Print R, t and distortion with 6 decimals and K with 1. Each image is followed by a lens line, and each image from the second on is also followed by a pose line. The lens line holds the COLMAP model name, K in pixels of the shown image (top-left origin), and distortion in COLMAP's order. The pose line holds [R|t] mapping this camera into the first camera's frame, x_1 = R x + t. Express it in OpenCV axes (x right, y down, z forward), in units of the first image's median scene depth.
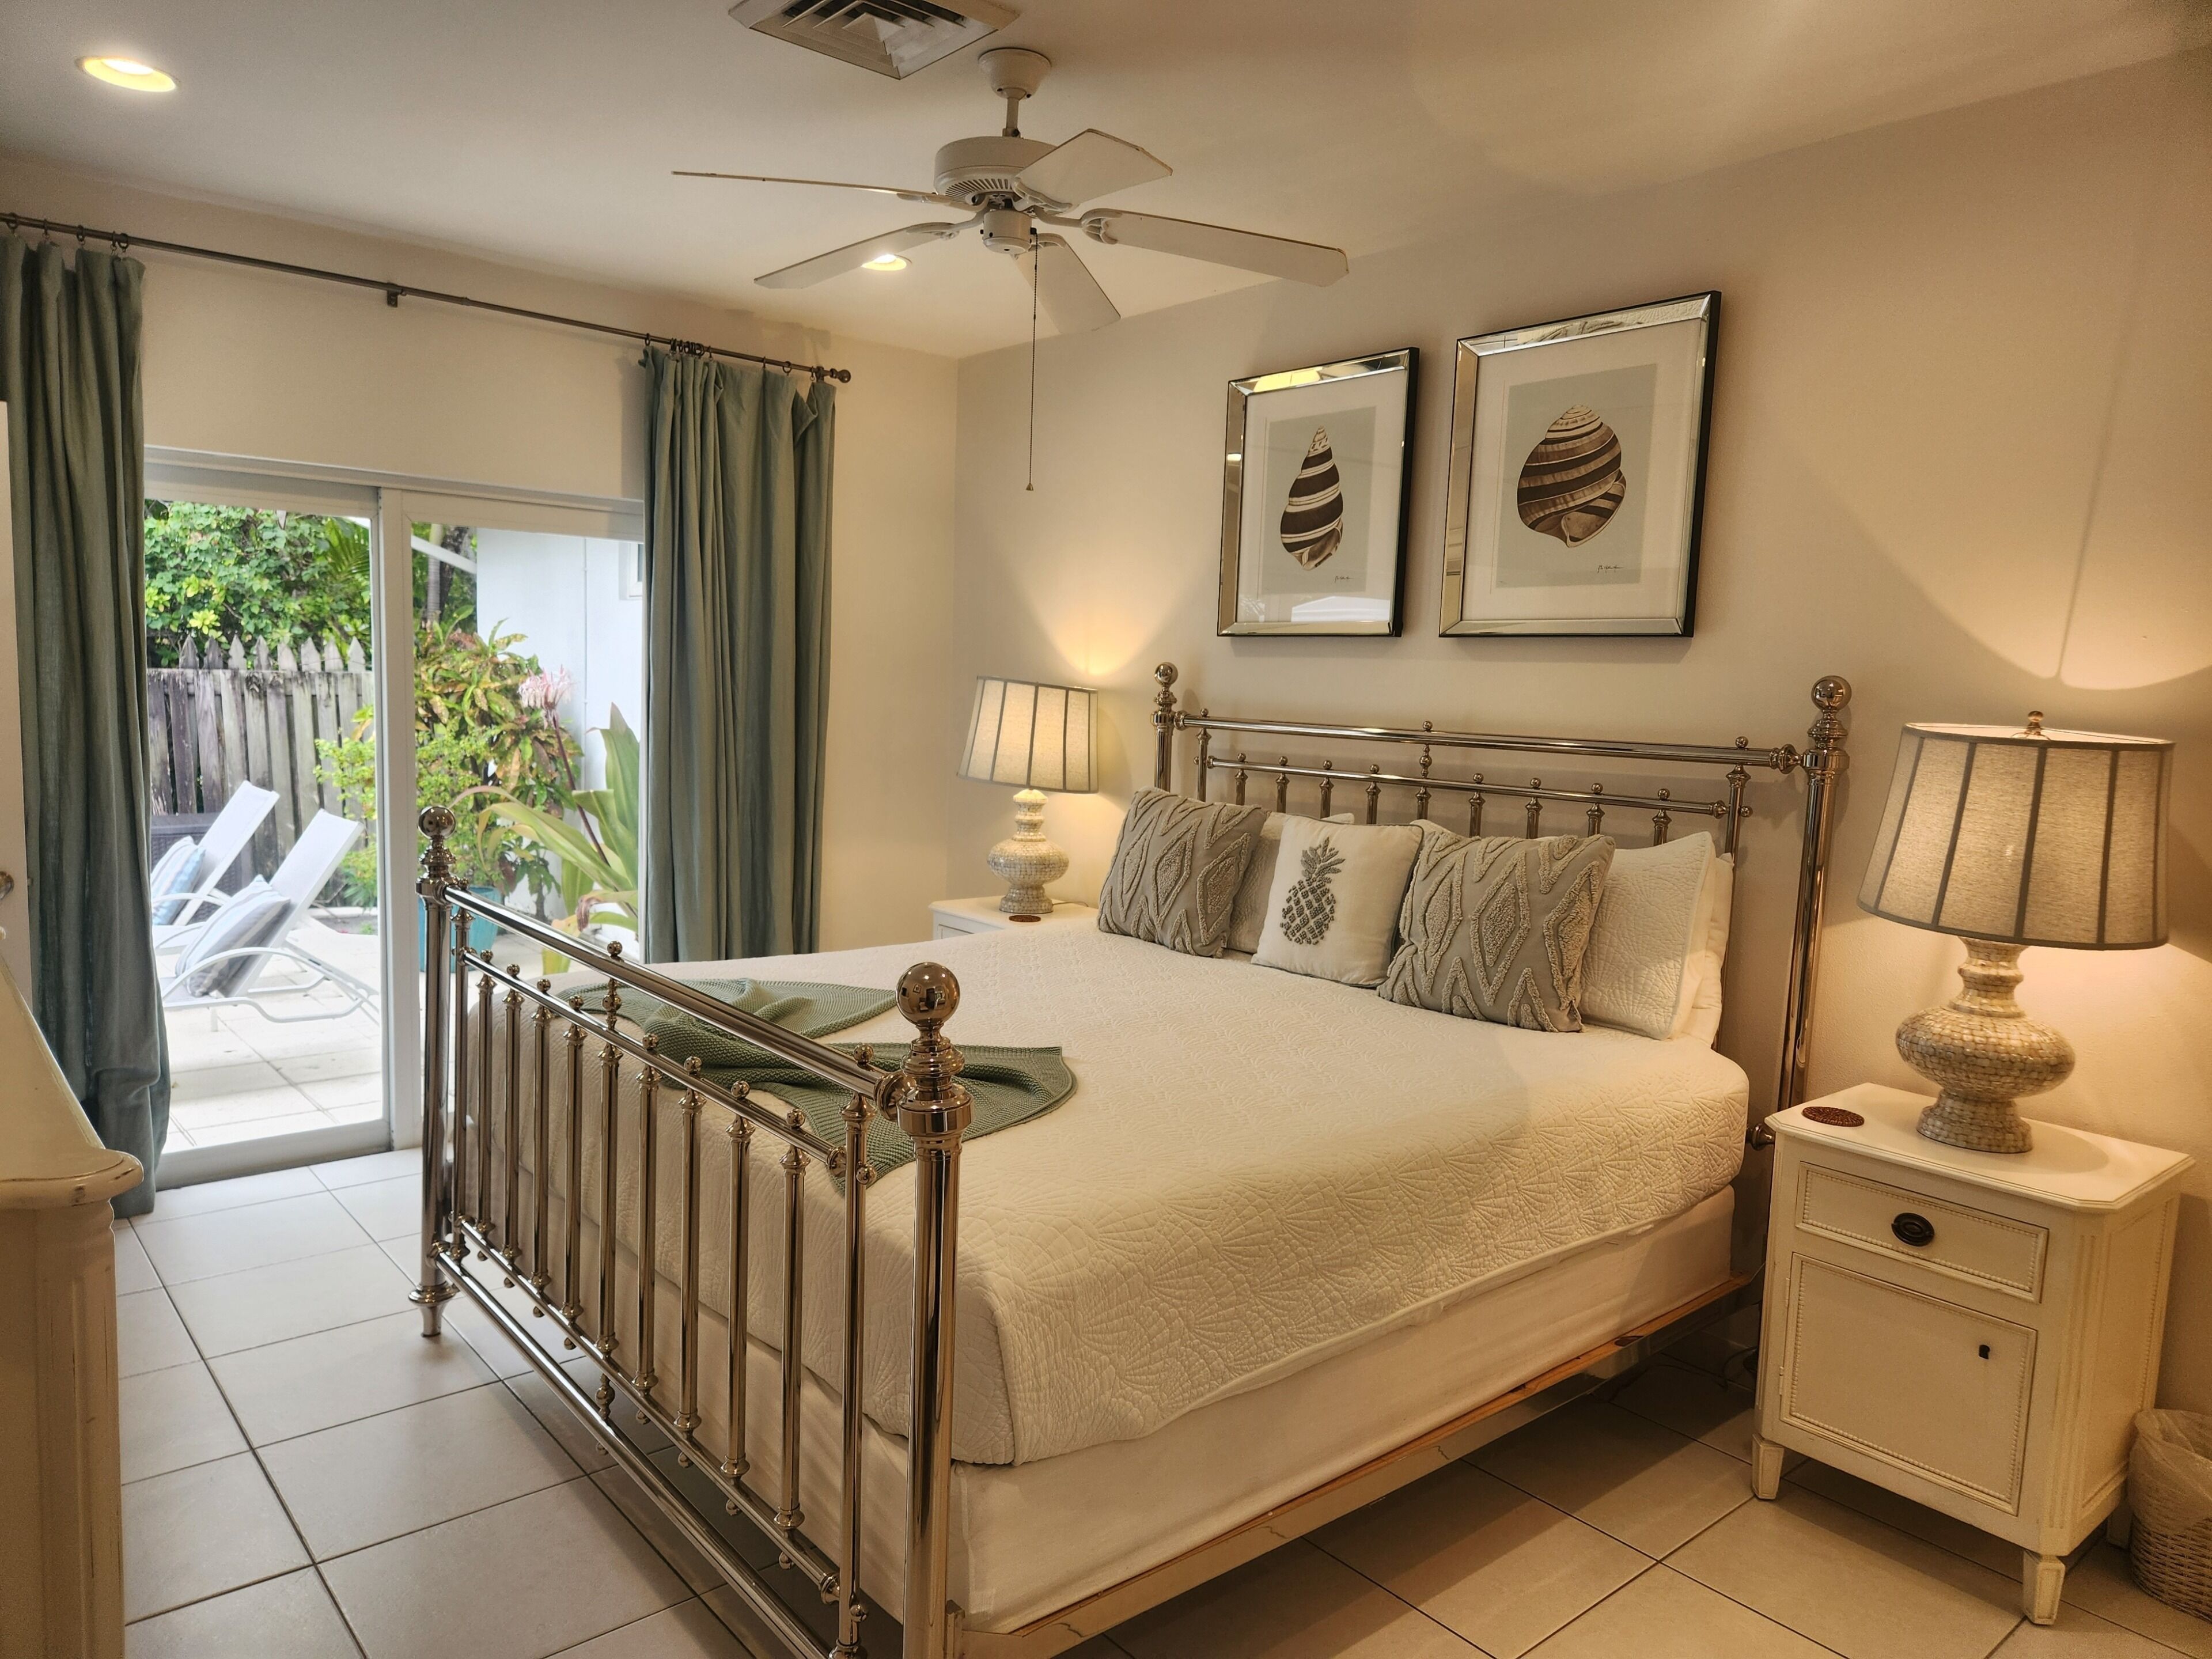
lens RADIAL K [[1476.2, 0, 1106.9], [0, 1476.2, 831.5], [0, 0, 1]] dist [0.032386, -0.000304]
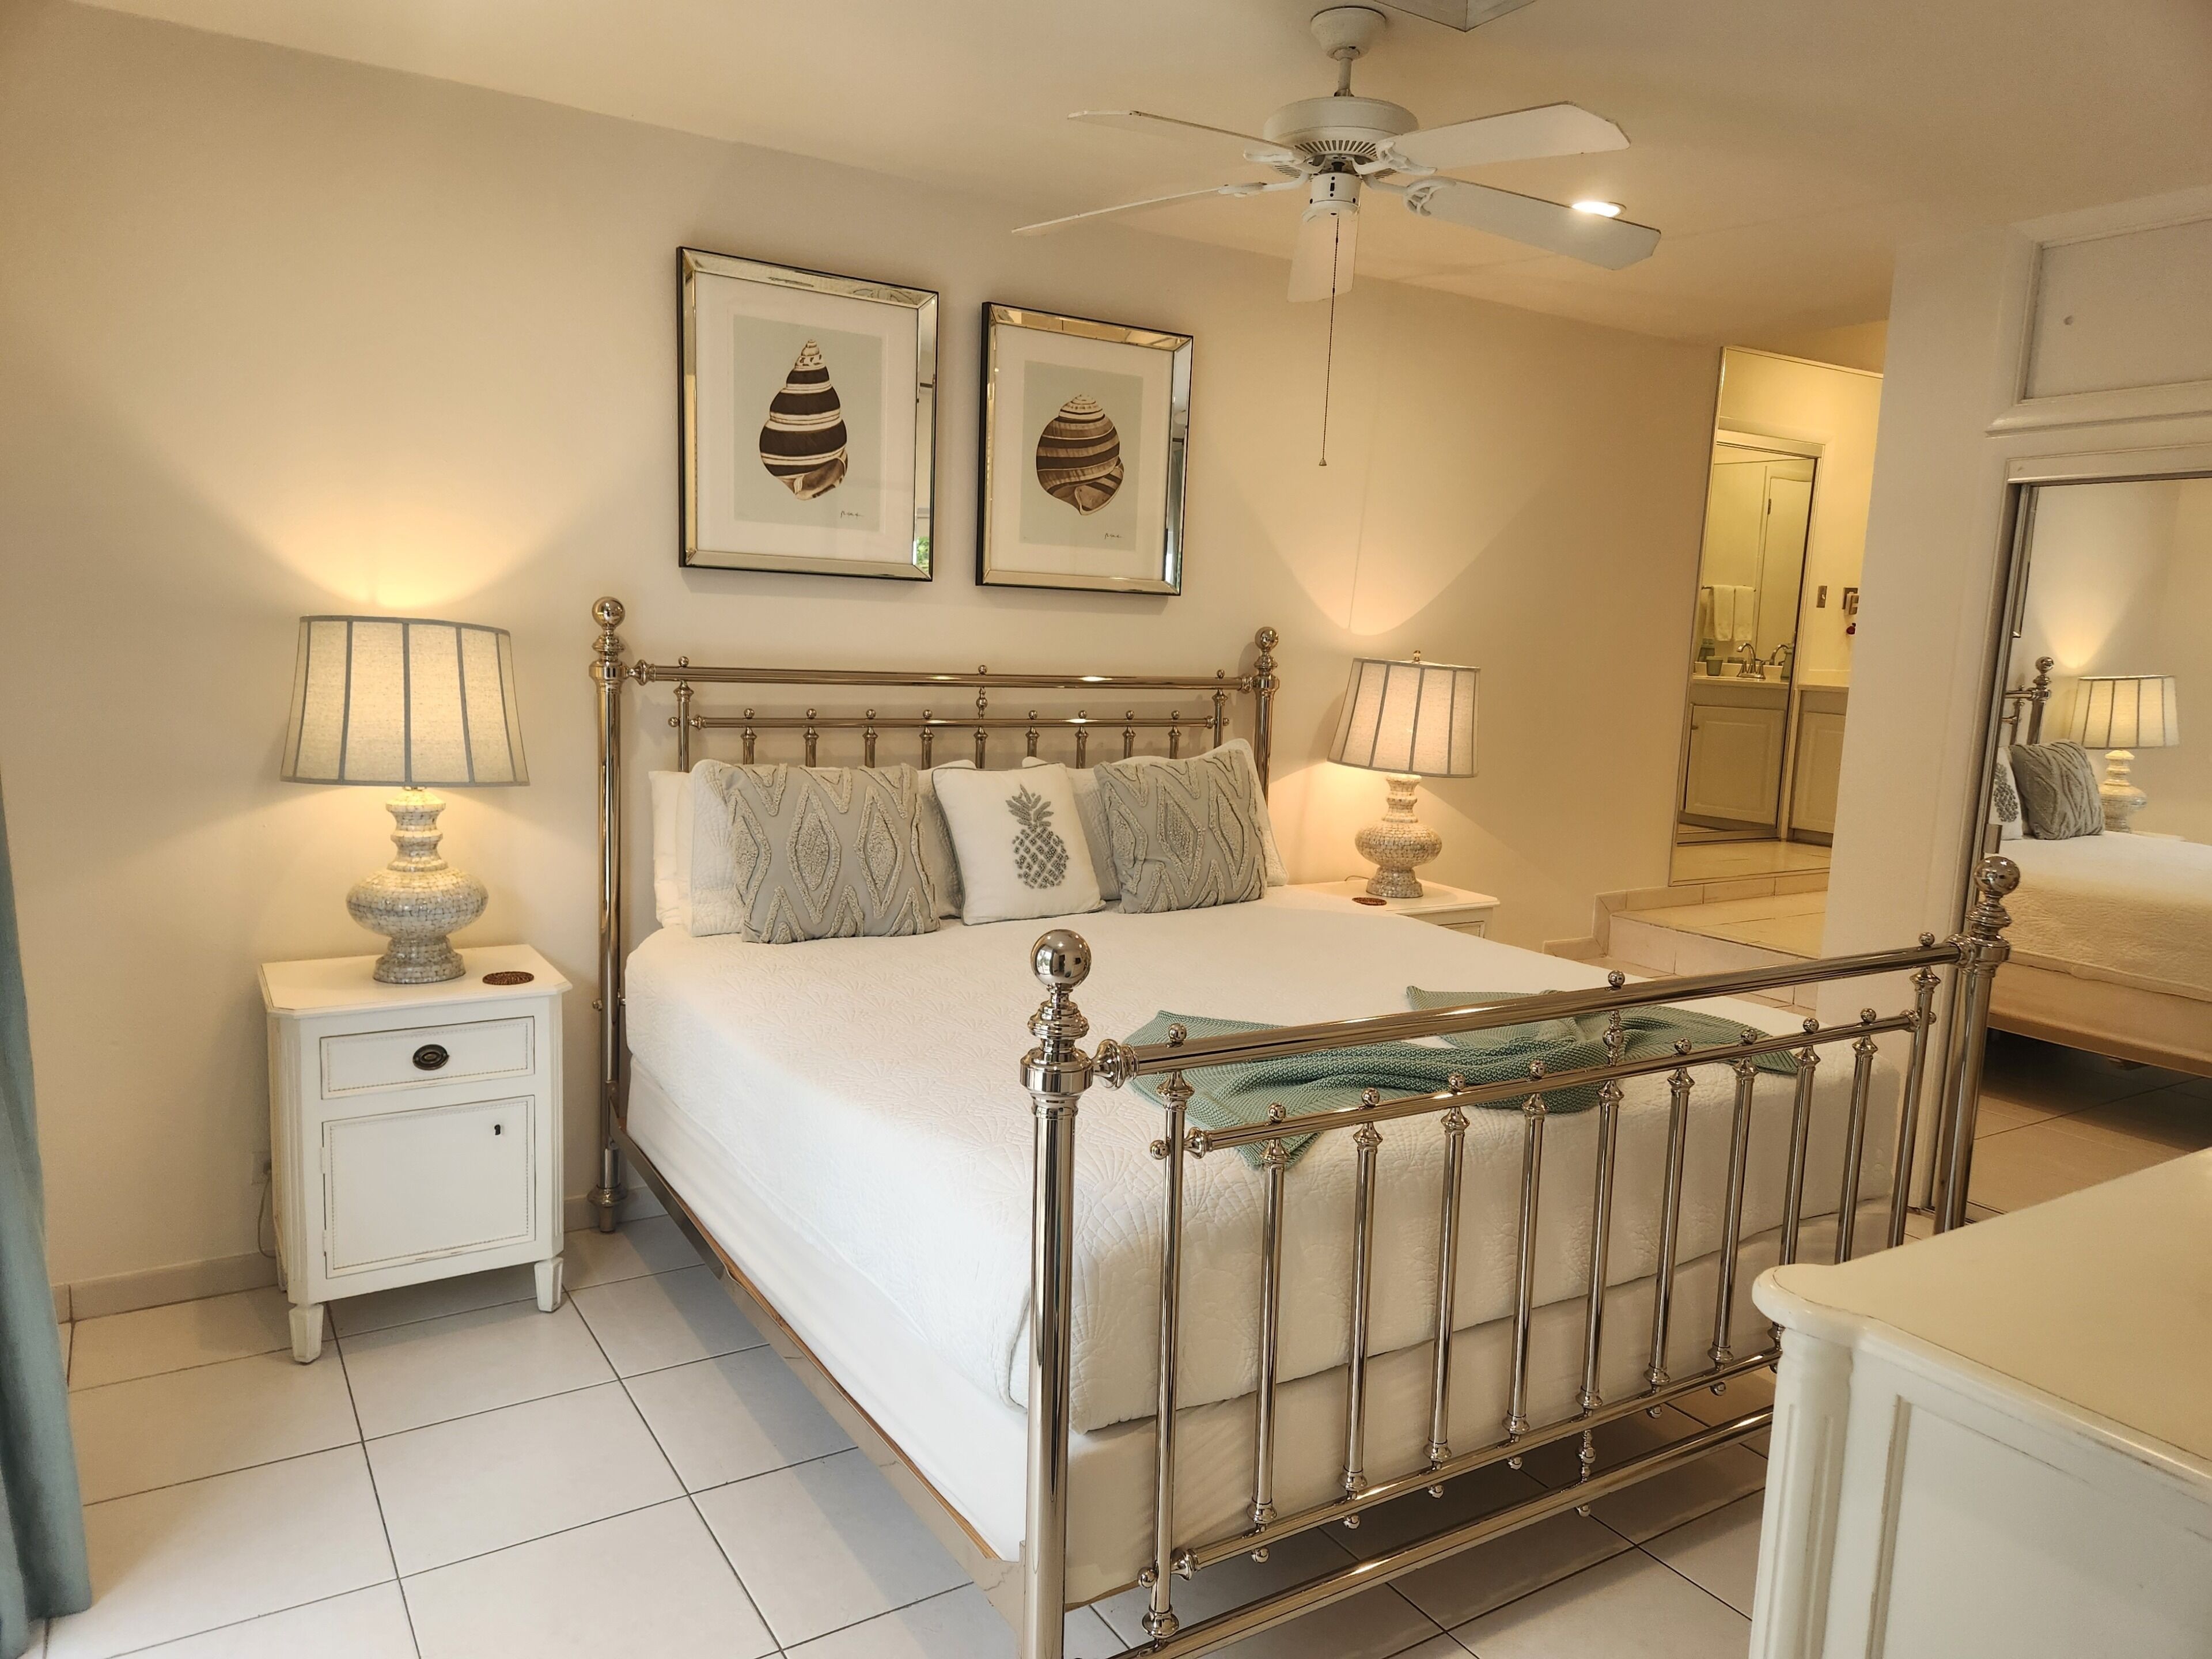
lens RADIAL K [[1476.2, 0, 1107.4], [0, 1476.2, 832.7], [0, 0, 1]] dist [0.032386, -0.000304]
pose [[0.134320, -0.164533, 0.977183, -0.866513], [0.066886, 0.985376, 0.156719, -0.121683], [-0.988678, 0.044309, 0.143361, 0.800445]]
